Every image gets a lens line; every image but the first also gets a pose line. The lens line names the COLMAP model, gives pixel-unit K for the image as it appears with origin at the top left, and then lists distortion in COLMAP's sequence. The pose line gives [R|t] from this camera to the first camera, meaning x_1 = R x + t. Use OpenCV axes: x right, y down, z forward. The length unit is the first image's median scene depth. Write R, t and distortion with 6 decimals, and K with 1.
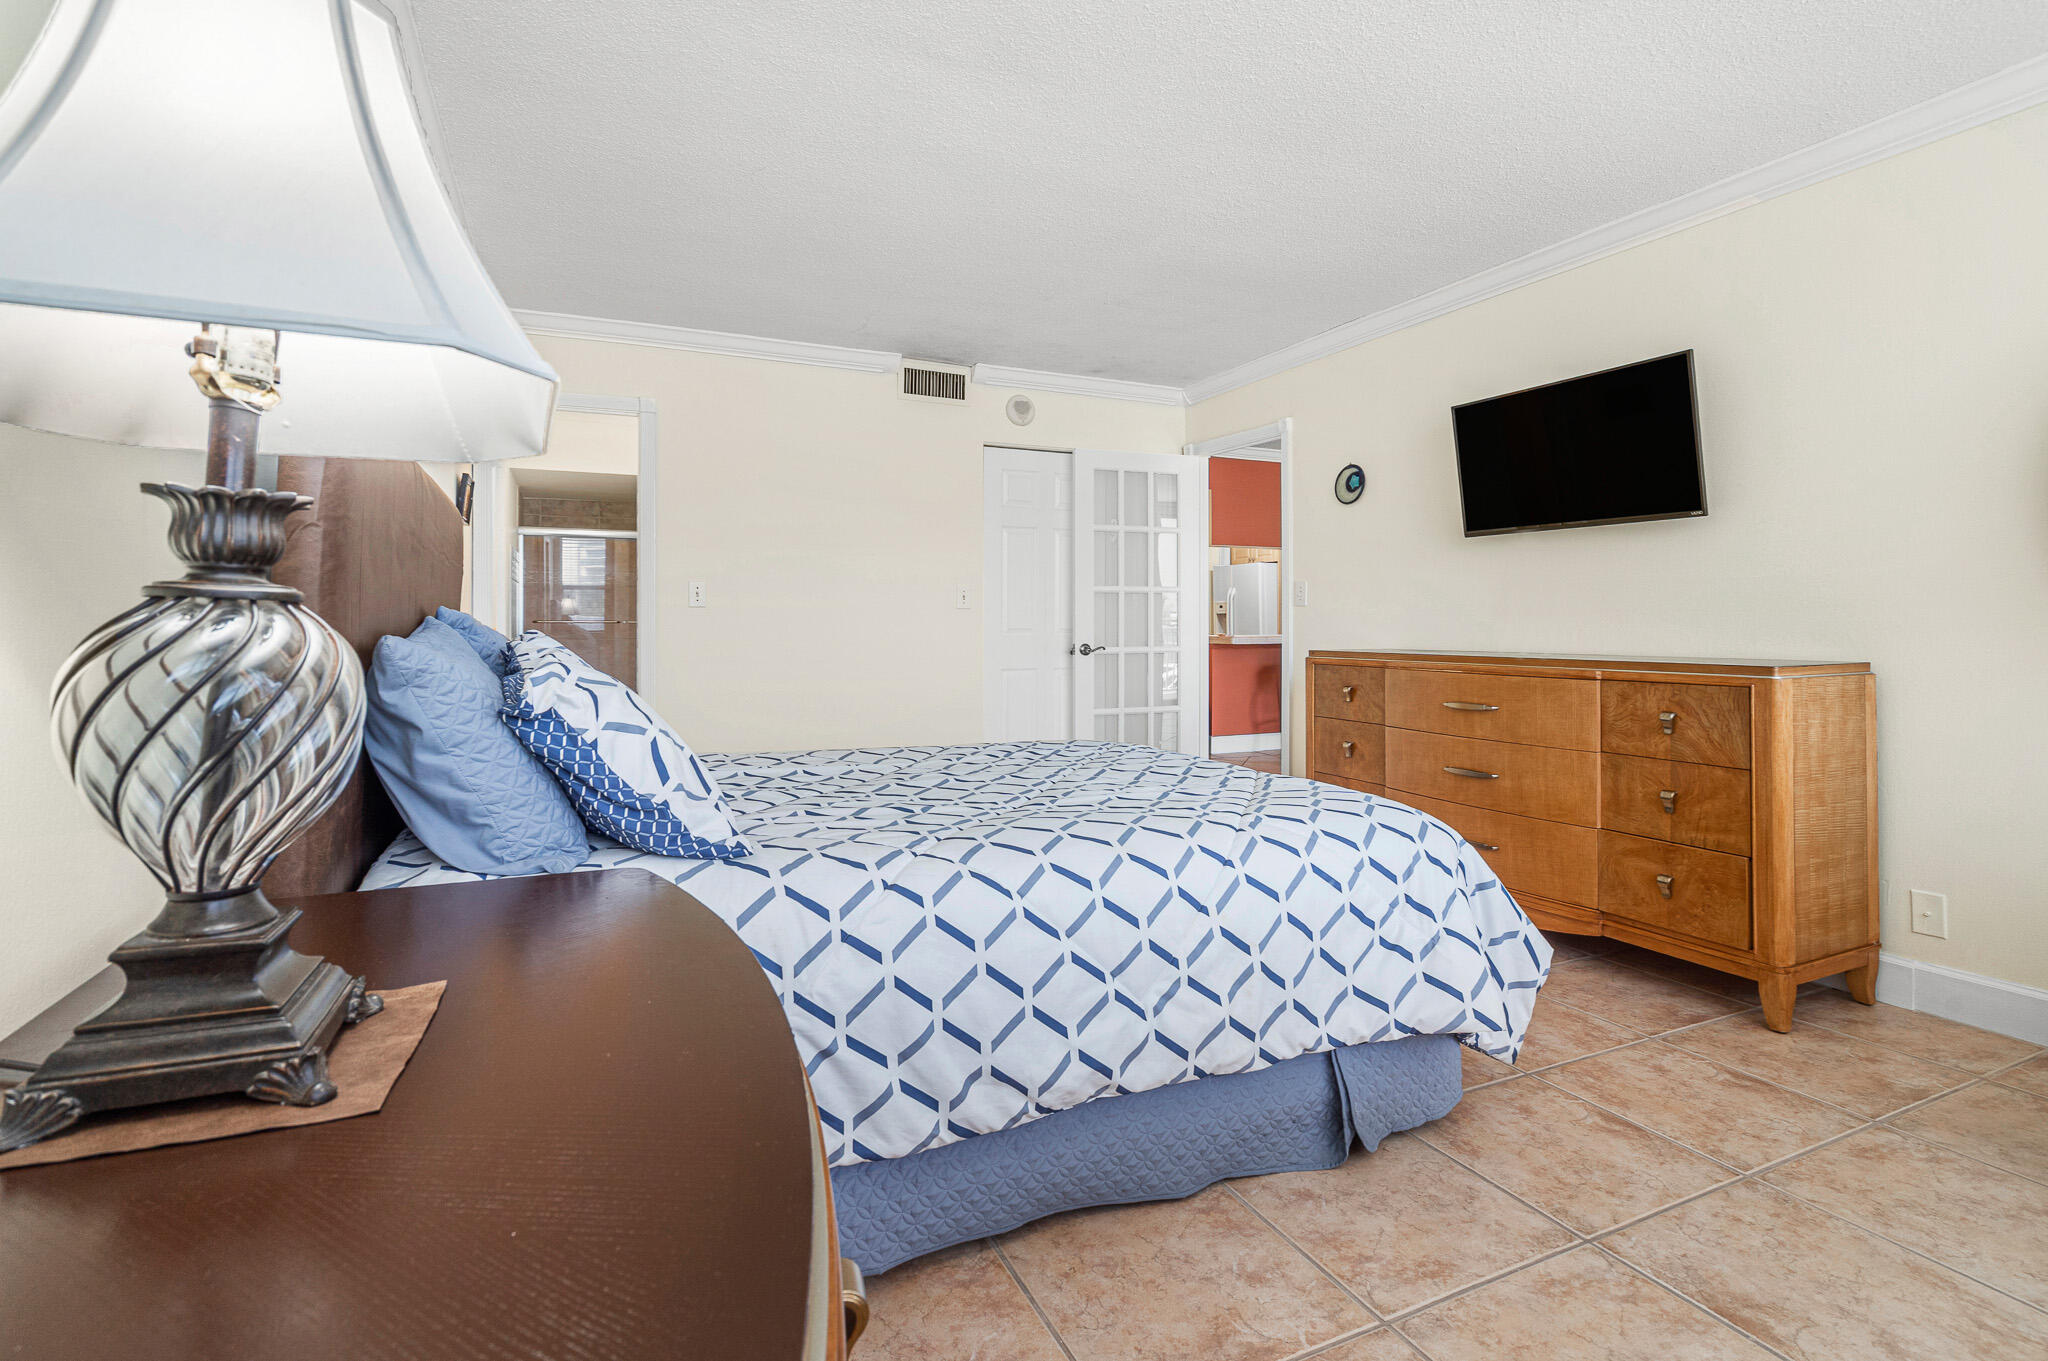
lens RADIAL K [[968.7, 0, 976.6], [0, 968.7, 628.0], [0, 0, 1]] dist [0.000051, -0.000253]
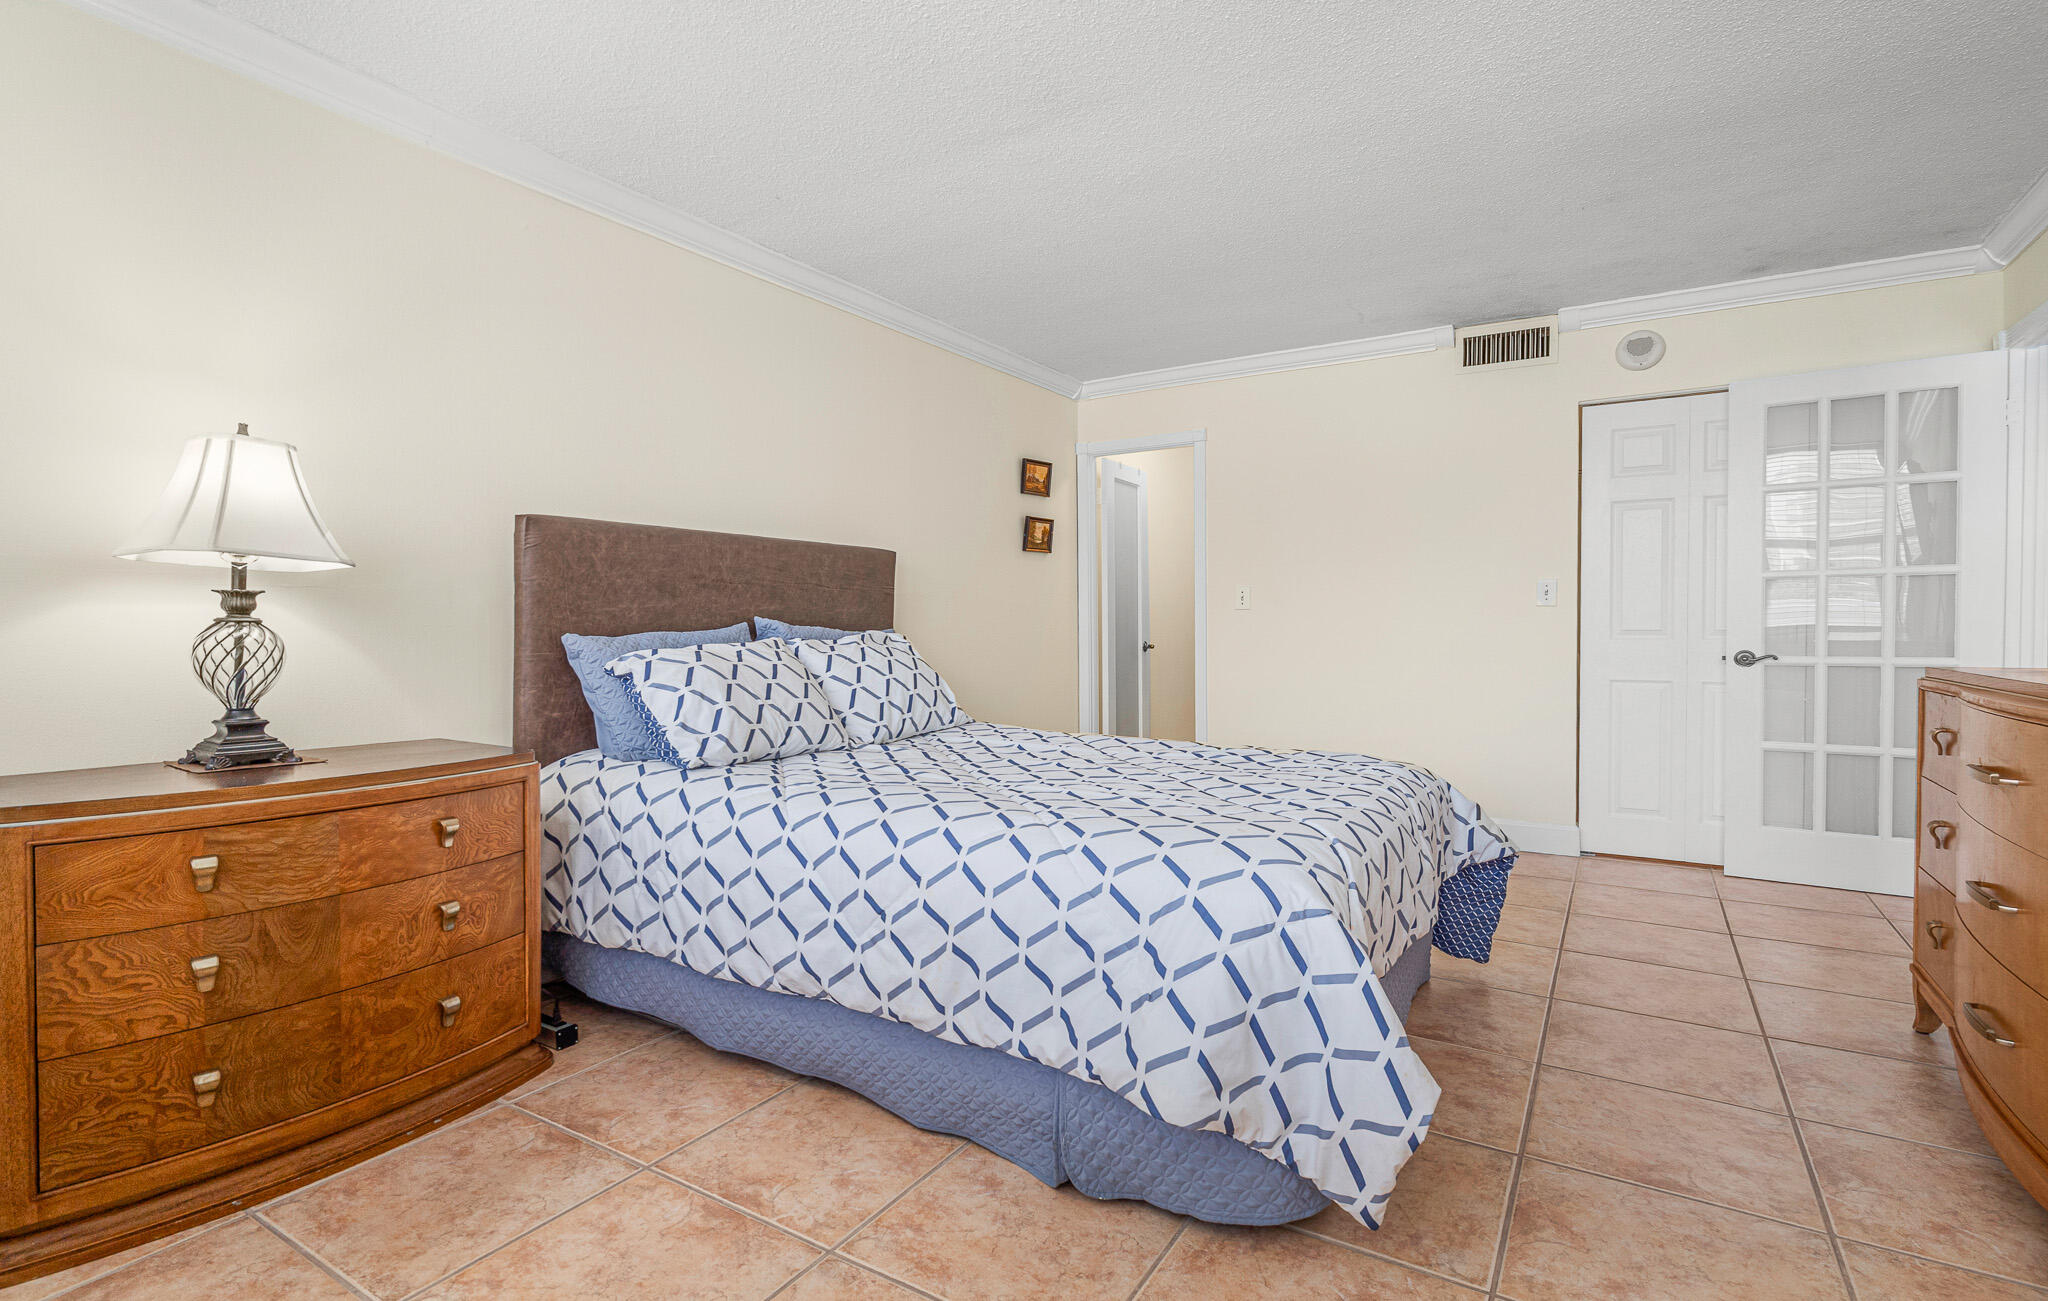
lens RADIAL K [[936.2, 0, 1024.0], [0, 936.2, 650.5], [0, 0, 1]] dist [0.000165, 0.000023]
pose [[0.574718, 0.020046, -0.818106, 1.124178], [0.000920, 0.999683, 0.025141, -0.004073], [0.818351, -0.015202, 0.574518, 0.450773]]
